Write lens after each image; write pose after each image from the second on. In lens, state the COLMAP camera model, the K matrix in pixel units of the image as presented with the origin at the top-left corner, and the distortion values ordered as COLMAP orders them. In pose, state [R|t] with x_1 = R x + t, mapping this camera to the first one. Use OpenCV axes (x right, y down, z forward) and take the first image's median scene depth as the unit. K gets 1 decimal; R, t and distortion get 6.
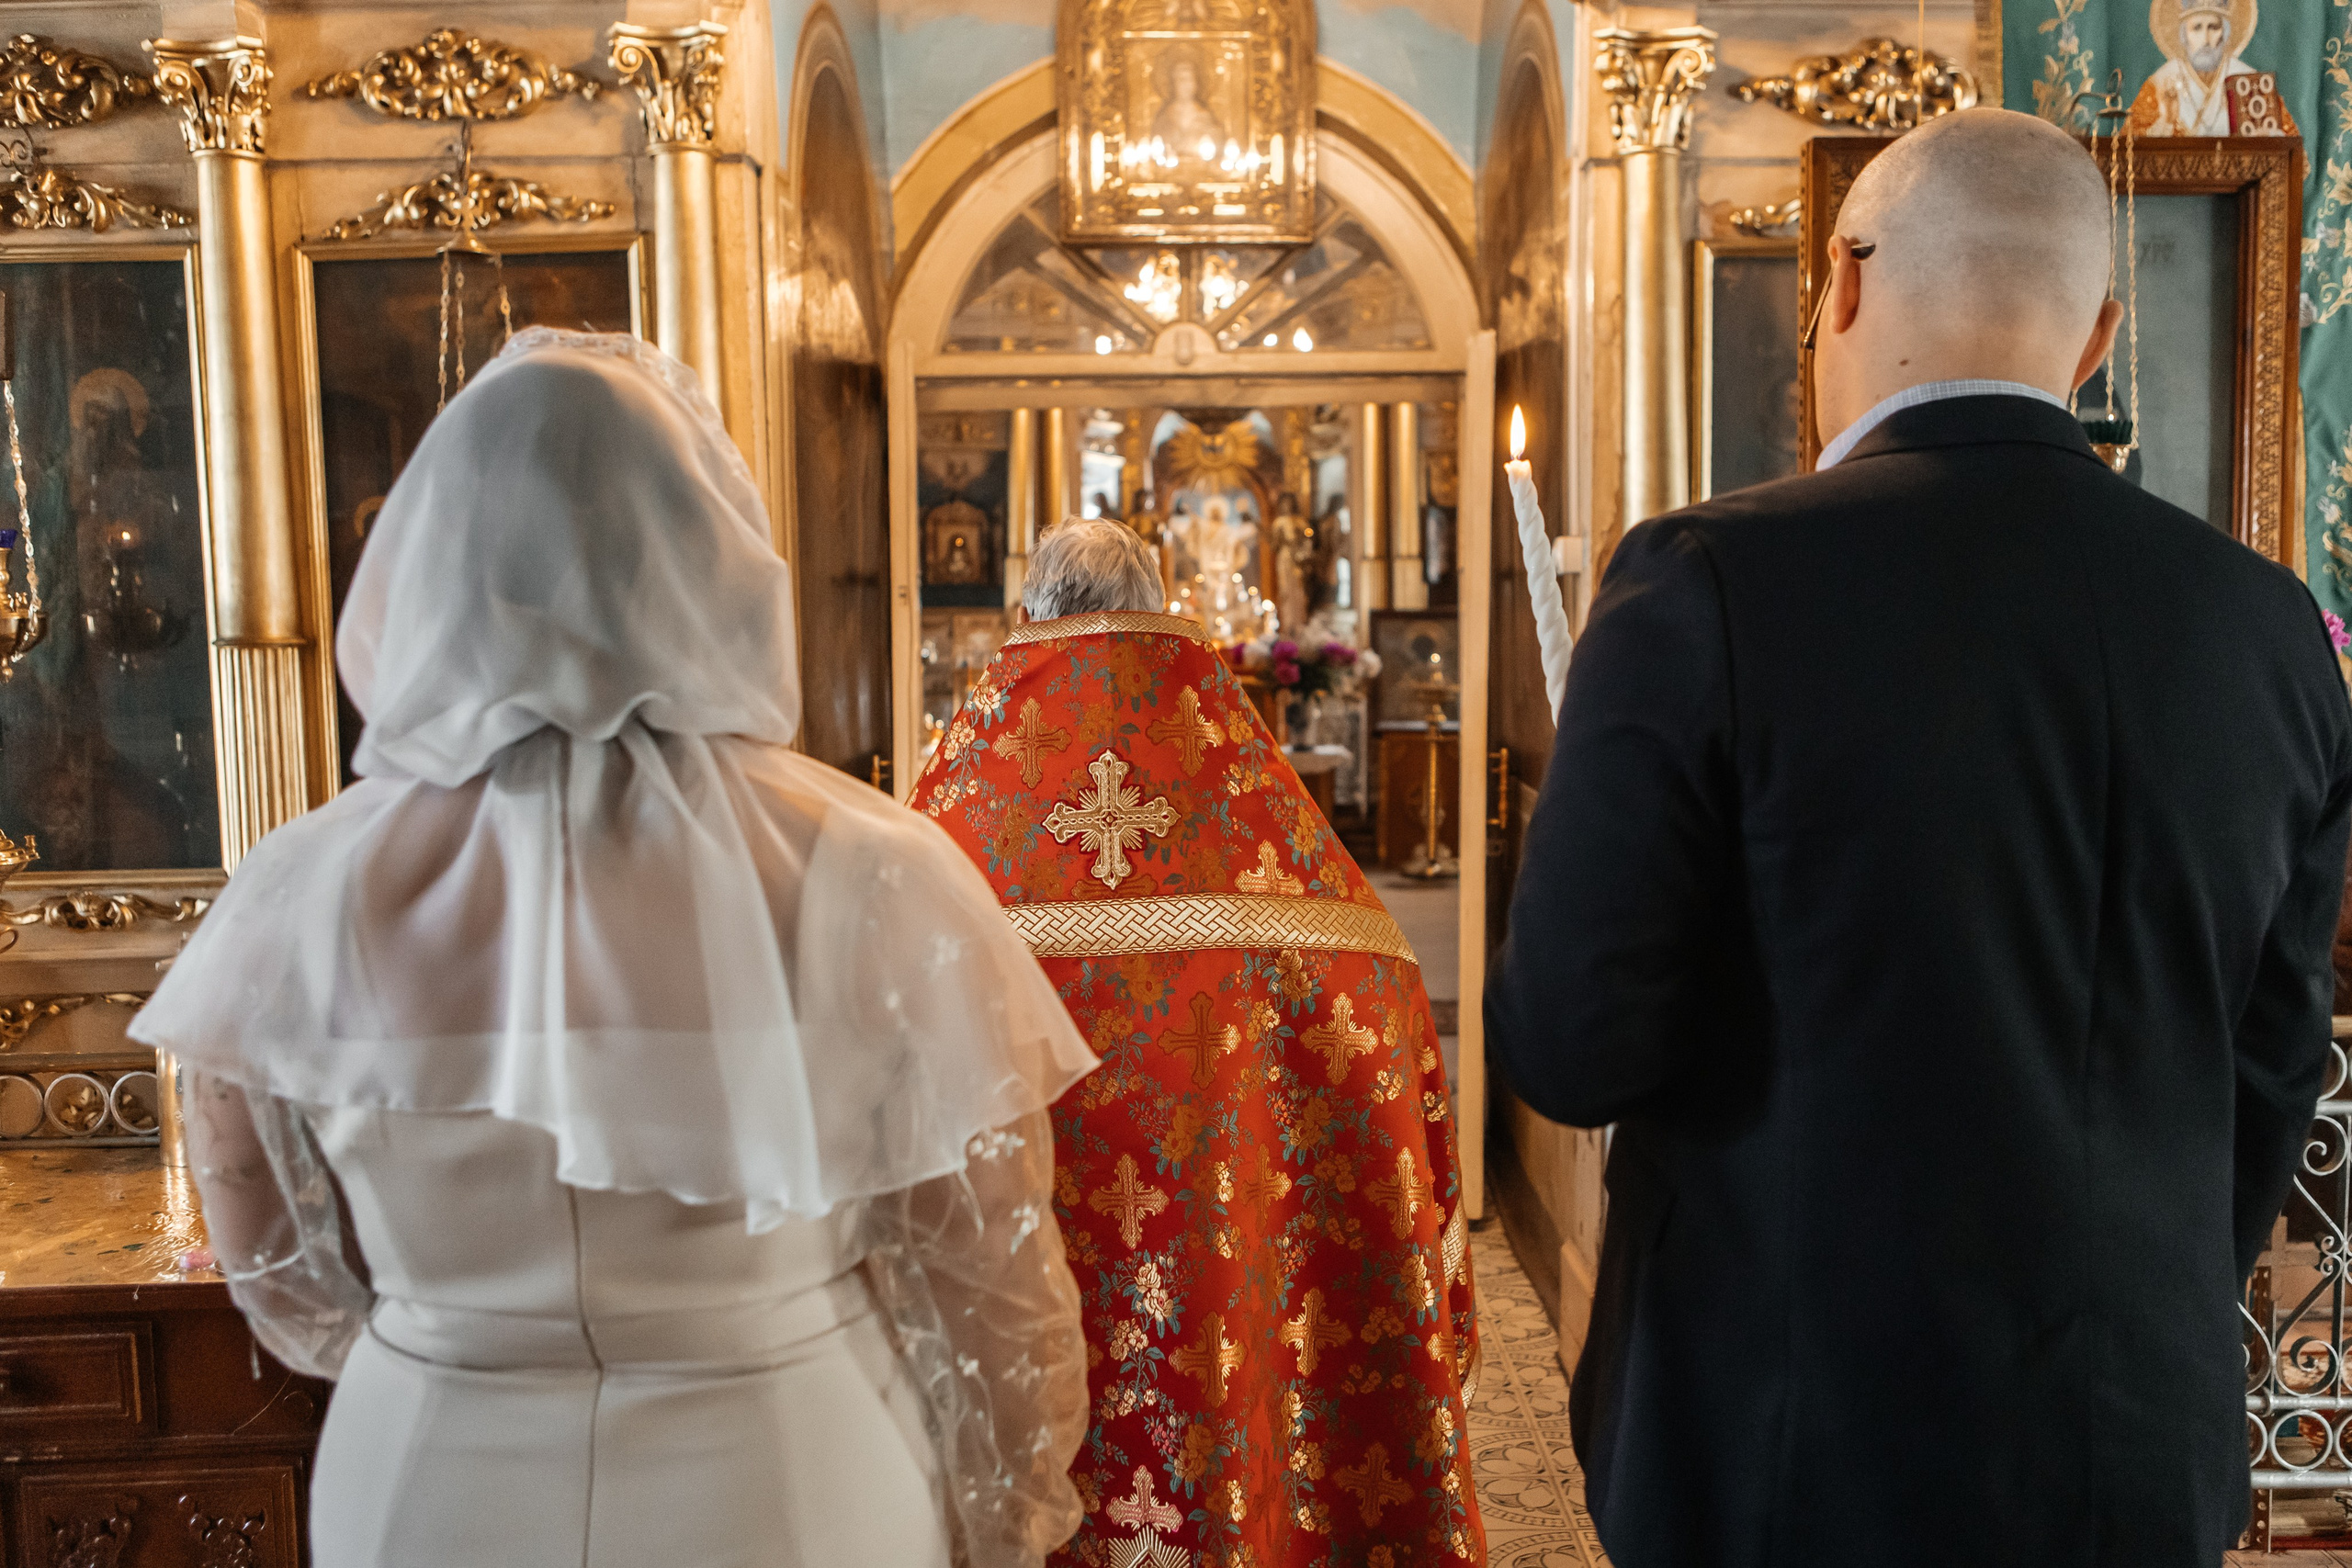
lens RADIAL K [[1947.5, 0, 1227.0], [0, 1947.5, 785.9], [0, 0, 1]] dist [0.029762, -0.002956]
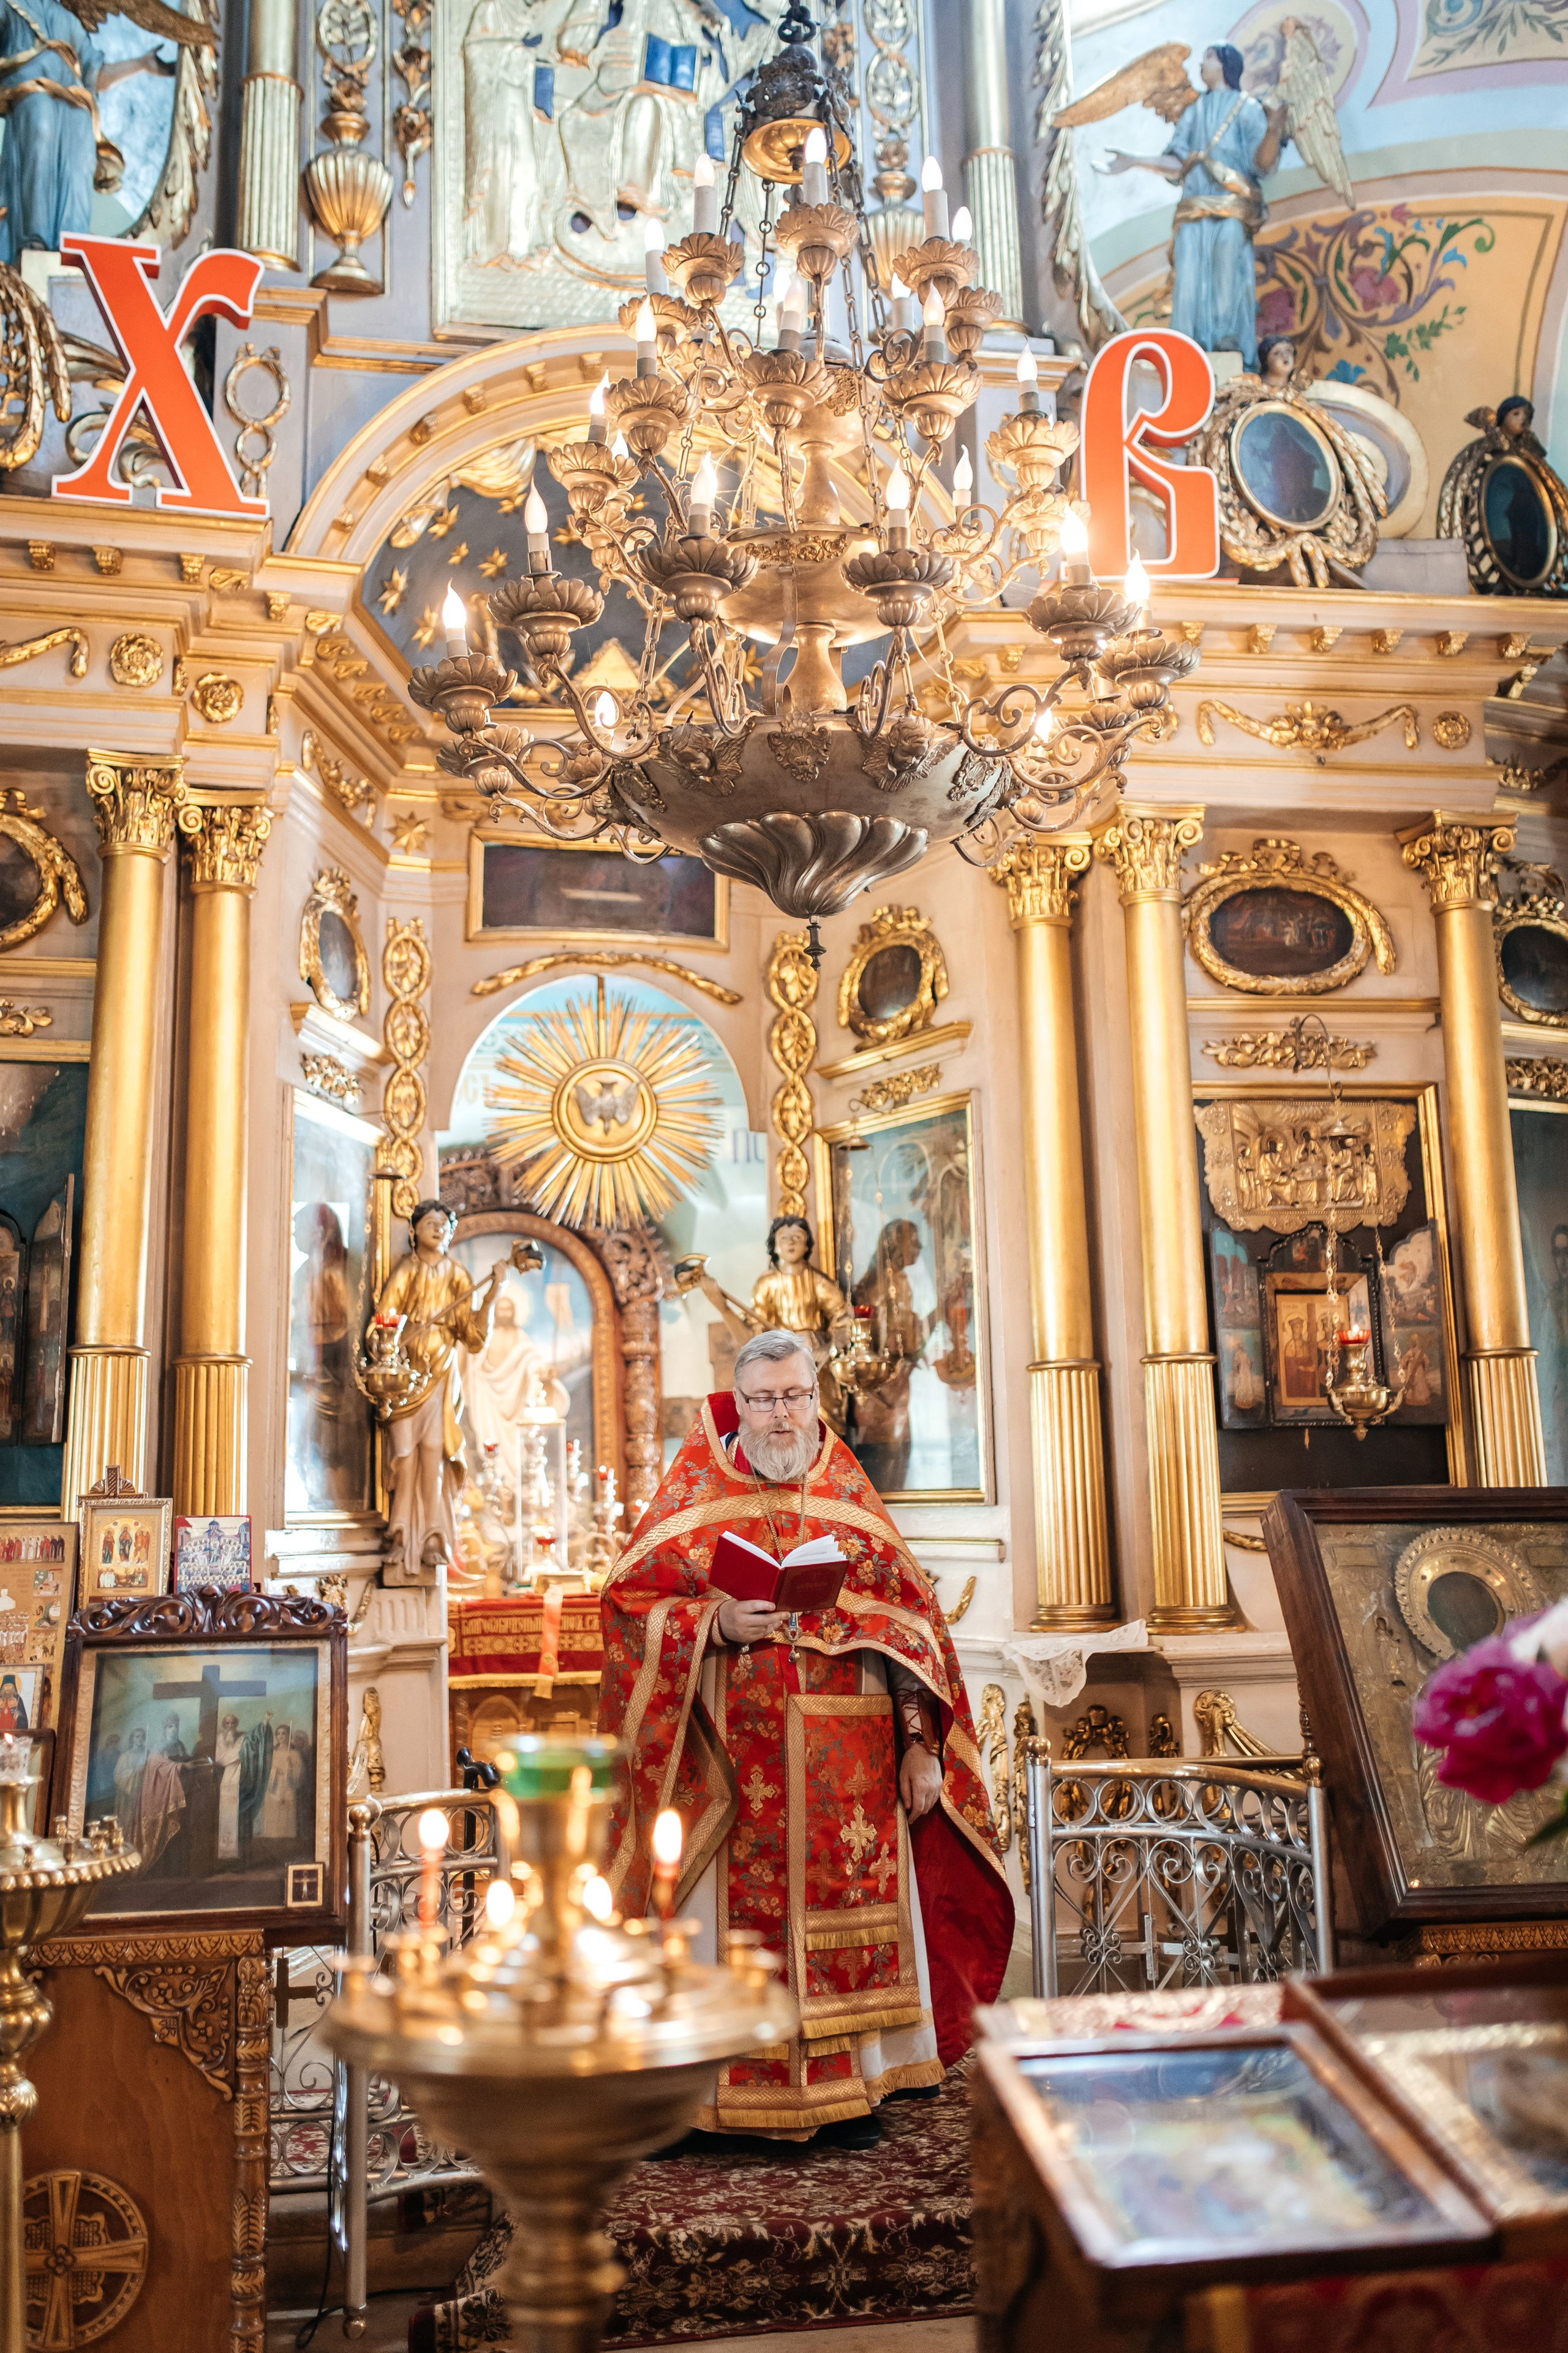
lens RADIAL K [[2243.7, 0, 784.0], [0, 2243.7, 1176.5], [0, 0, 1]] dist [-0.008301, -0.000110]
pose [[0.979119, 0.020860, 0.202213, -0.174433], [0.025642, 0.974103, -0.224644, -0.134900], [-0.201662, 0.225139, 0.953229, 1.421962]]
